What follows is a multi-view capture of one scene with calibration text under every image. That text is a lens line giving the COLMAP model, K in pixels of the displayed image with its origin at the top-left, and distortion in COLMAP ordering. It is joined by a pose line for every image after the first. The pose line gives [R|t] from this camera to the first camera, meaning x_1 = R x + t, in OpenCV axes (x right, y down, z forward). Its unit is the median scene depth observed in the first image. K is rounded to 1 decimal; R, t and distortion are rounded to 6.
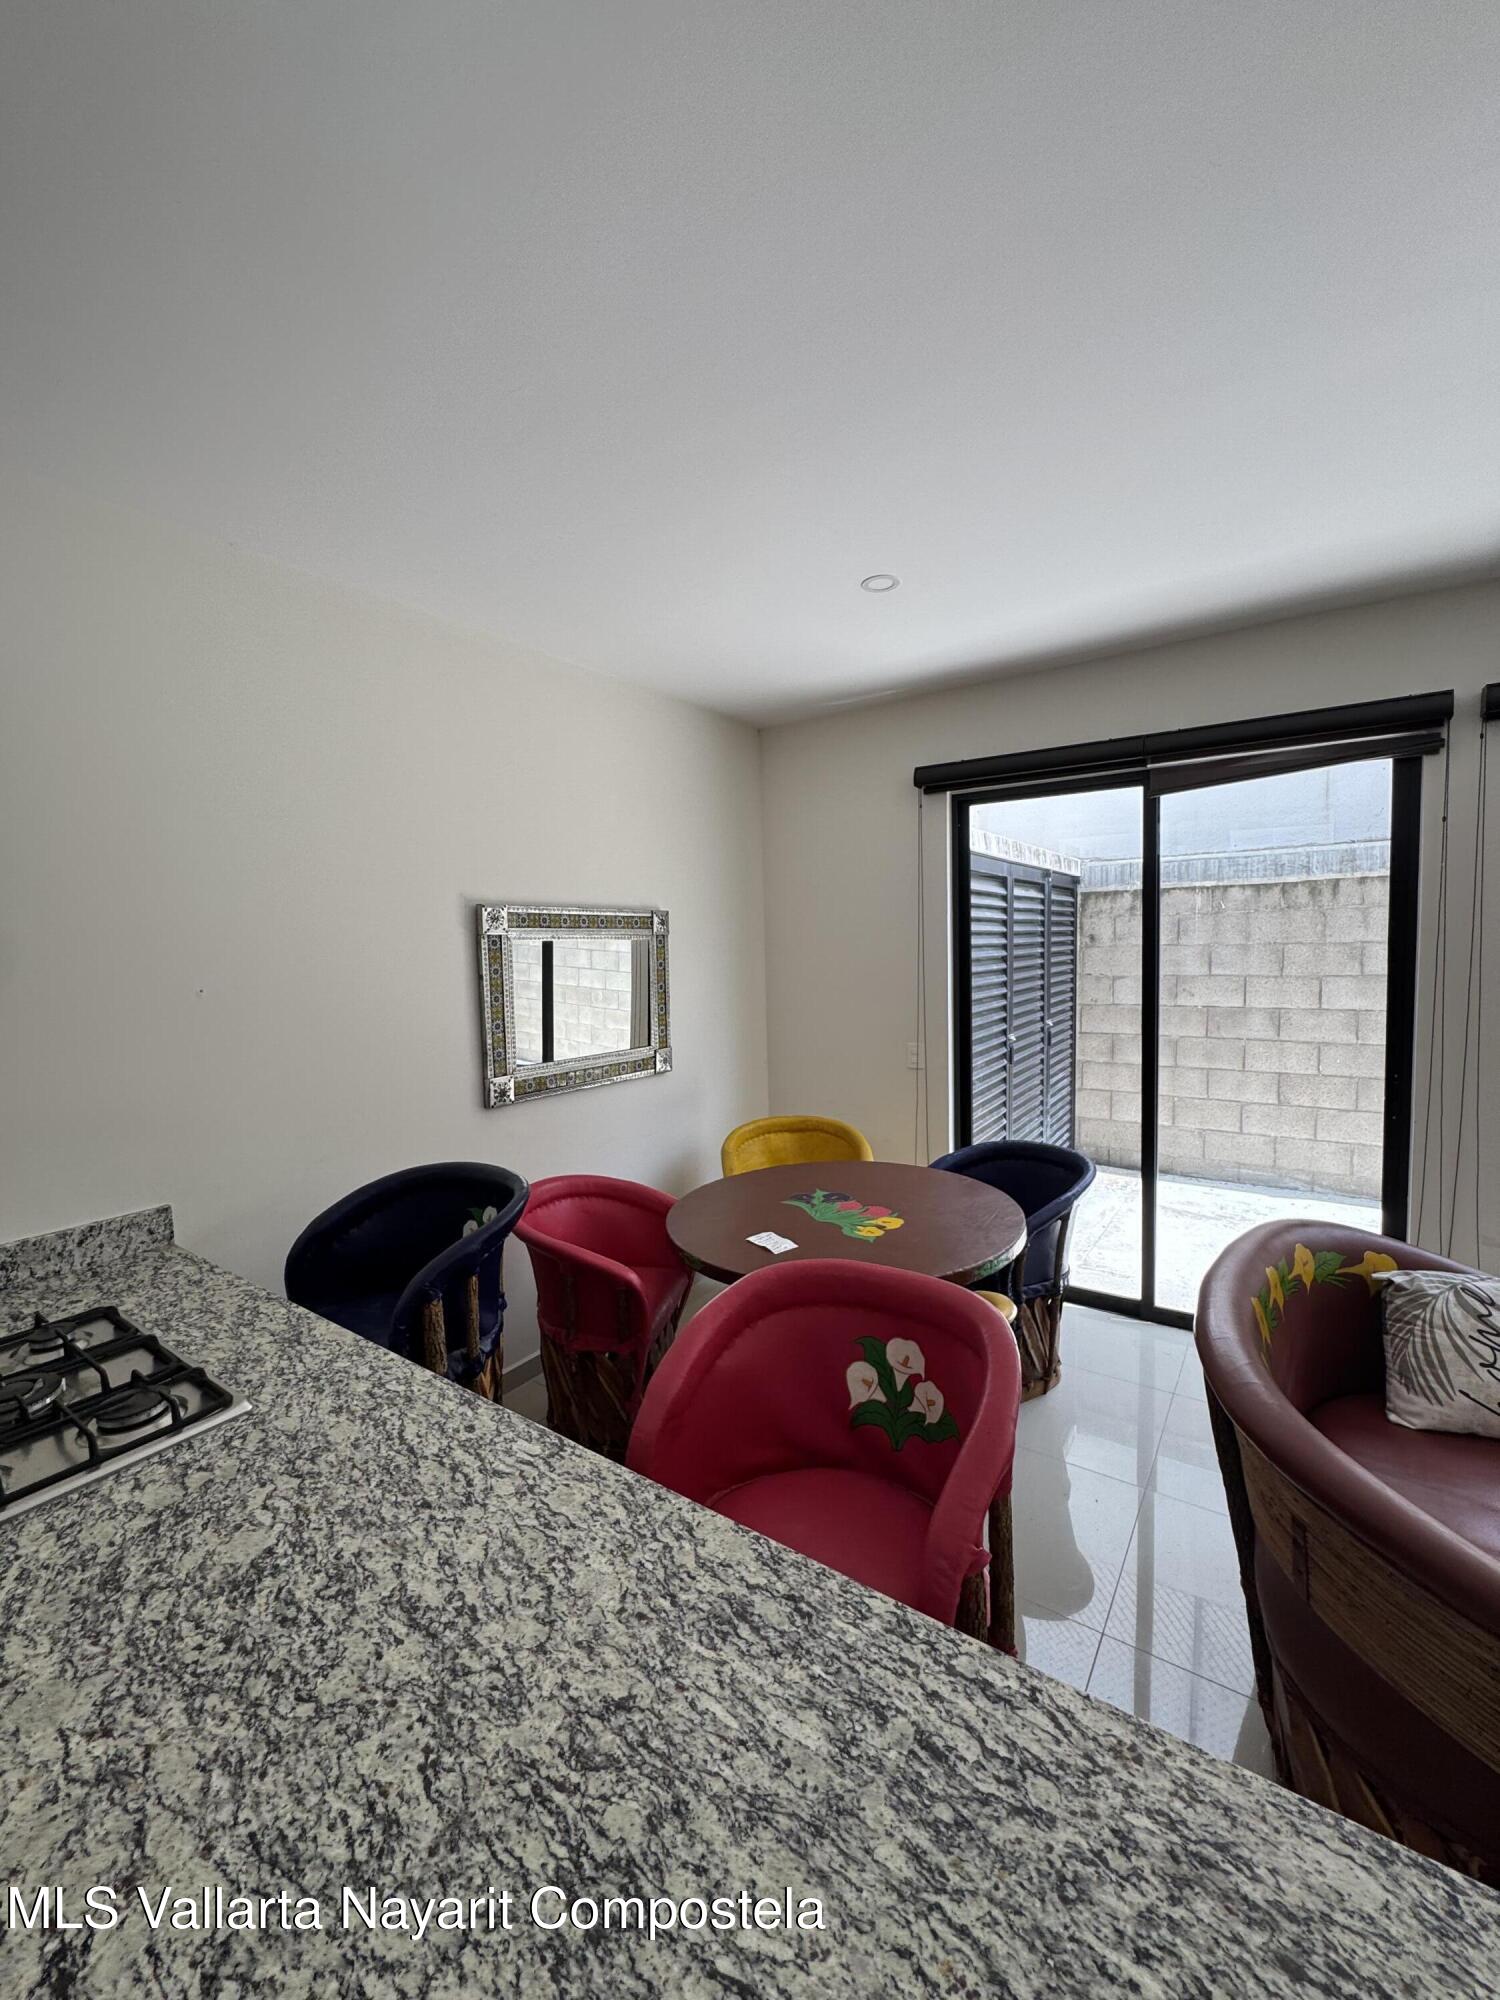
lens RADIAL K [[800.7, 0, 751.0], [0, 800.7, 1002.9], [0, 0, 1]] dist [-0.006524, 0.000845]
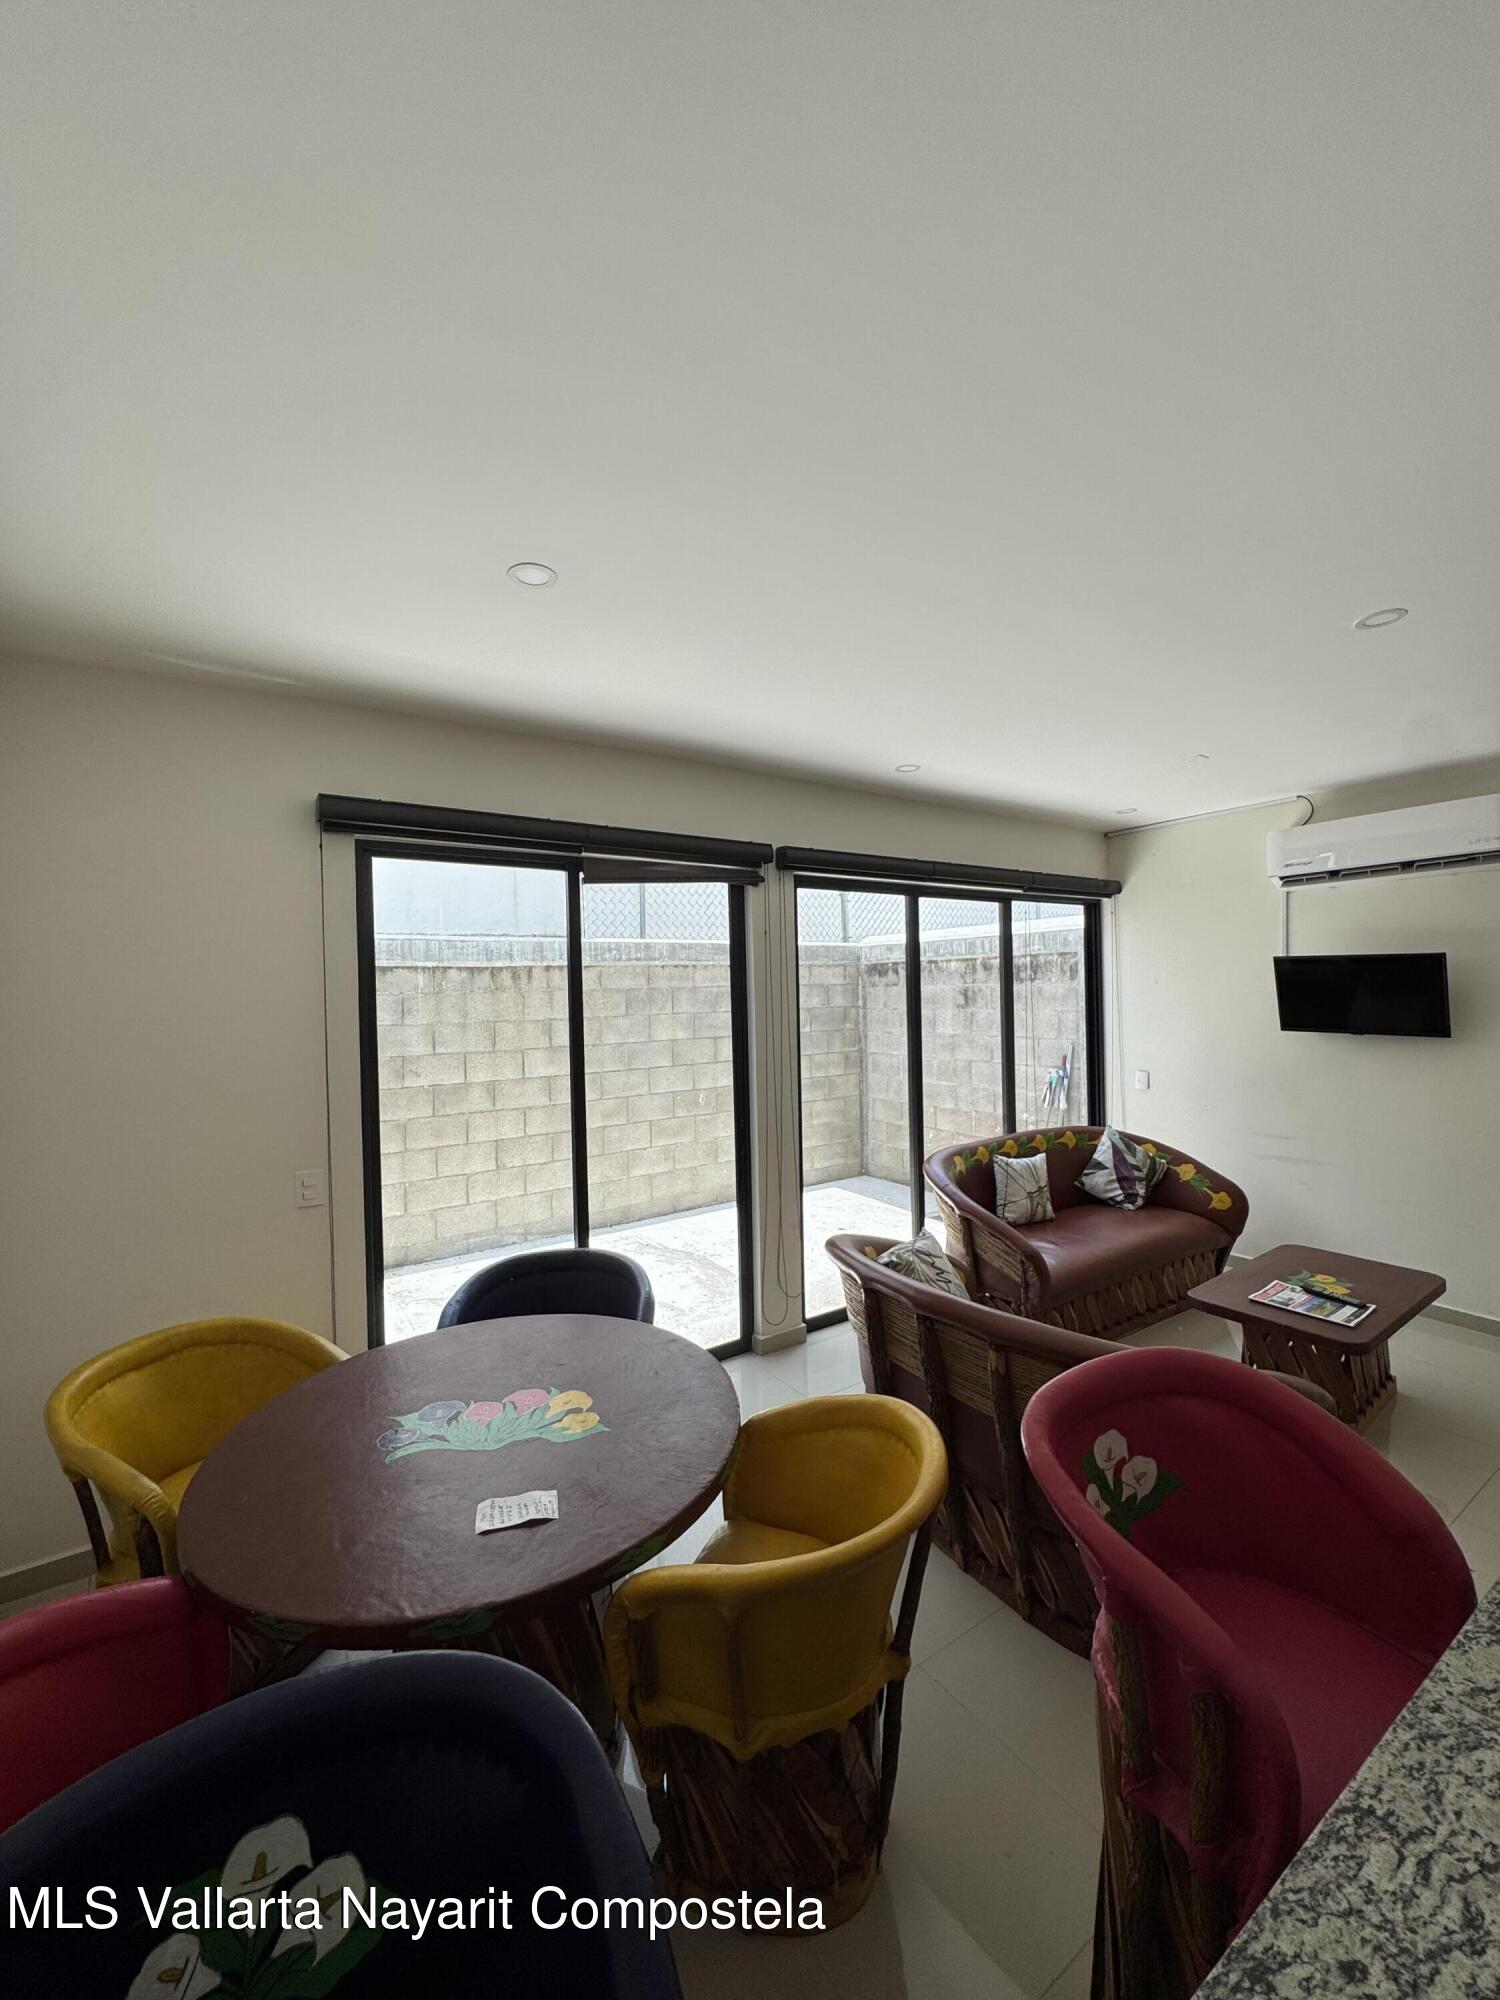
lens RADIAL K [[800.7, 0, 757.2], [0, 800.7, 995.2], [0, 0, 1]] dist [-0.006524, 0.000845]
pose [[0.359376, 0.014211, 0.933085, -0.336199], [0.084528, 0.995278, -0.047714, -0.039223], [-0.929357, 0.096019, 0.356478, 0.379439]]
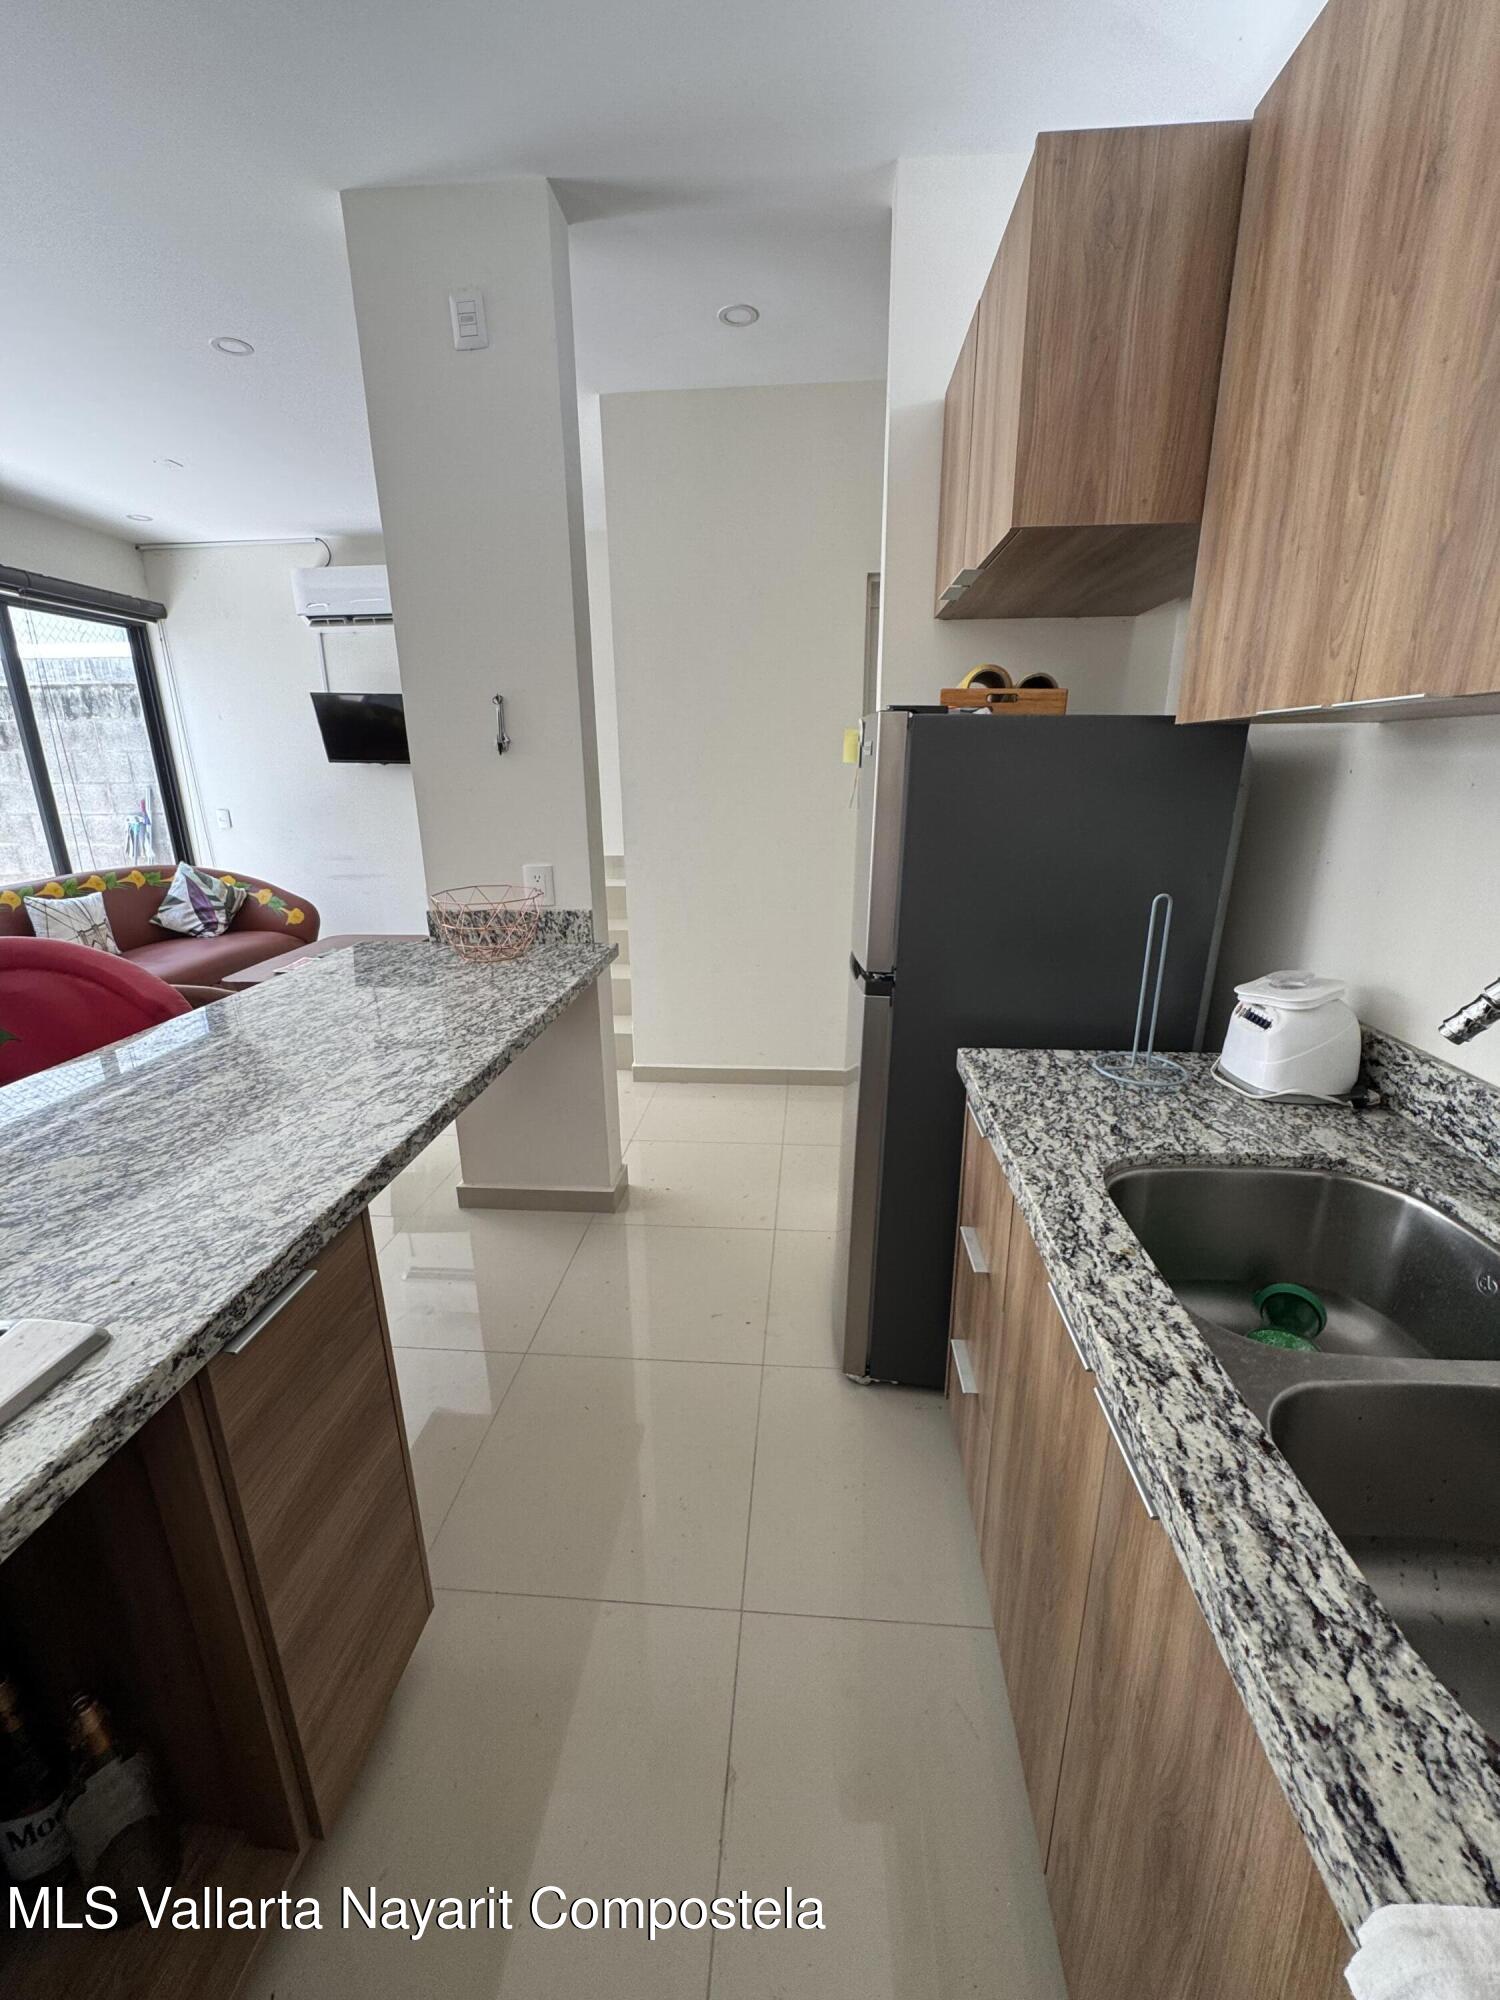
lens RADIAL K [[800.7, 0, 745.4], [0, 800.7, 996.7], [0, 0, 1]] dist [-0.006524, 0.000845]
pose [[-0.501386, -0.216472, 0.837706, -0.533828], [0.088431, 0.950305, 0.298496, 0.060545], [-0.860693, 0.223741, -0.457327, 0.180459]]
